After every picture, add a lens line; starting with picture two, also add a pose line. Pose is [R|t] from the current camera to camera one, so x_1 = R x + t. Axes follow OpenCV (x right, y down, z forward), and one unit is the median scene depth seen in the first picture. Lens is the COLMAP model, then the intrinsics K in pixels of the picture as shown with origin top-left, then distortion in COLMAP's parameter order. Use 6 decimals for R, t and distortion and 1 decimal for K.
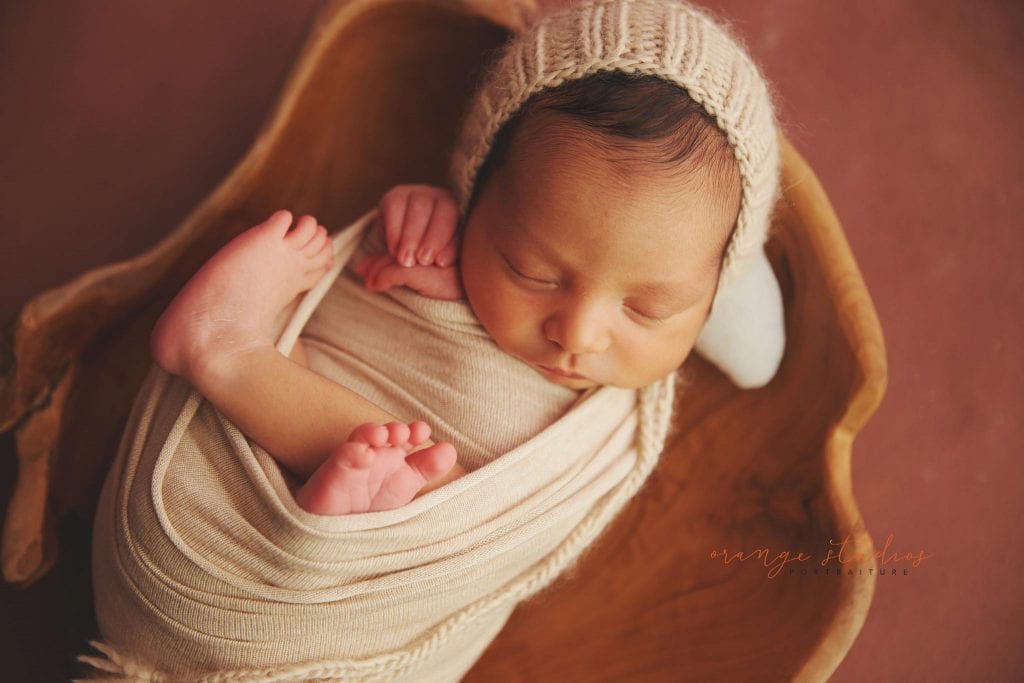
lens RADIAL K [[1828.5, 0, 512.0], [0, 1828.5, 341.5], [0, 0, 1]] dist [-0.248537, 0.861183]
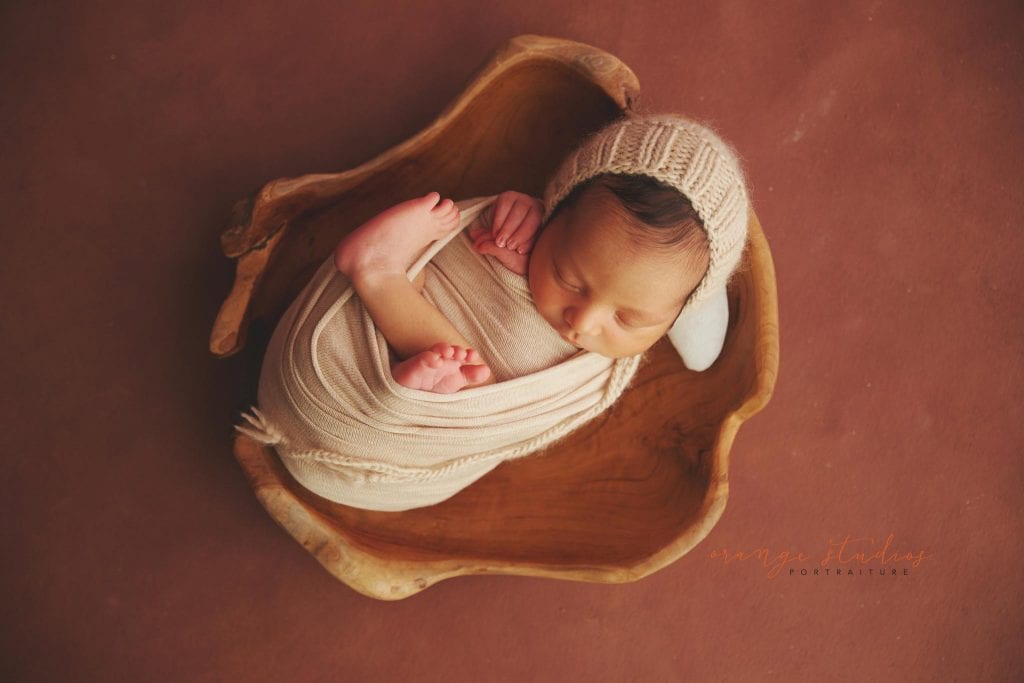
lens RADIAL K [[1828.5, 0, 512.0], [0, 1828.5, 341.5], [0, 0, 1]] dist [-0.248537, 0.861183]
pose [[0.952649, 0.299907, -0.050156, 0.061792], [-0.288869, 0.944126, 0.158687, -0.228339], [0.094945, -0.136684, 0.986054, -0.630230]]
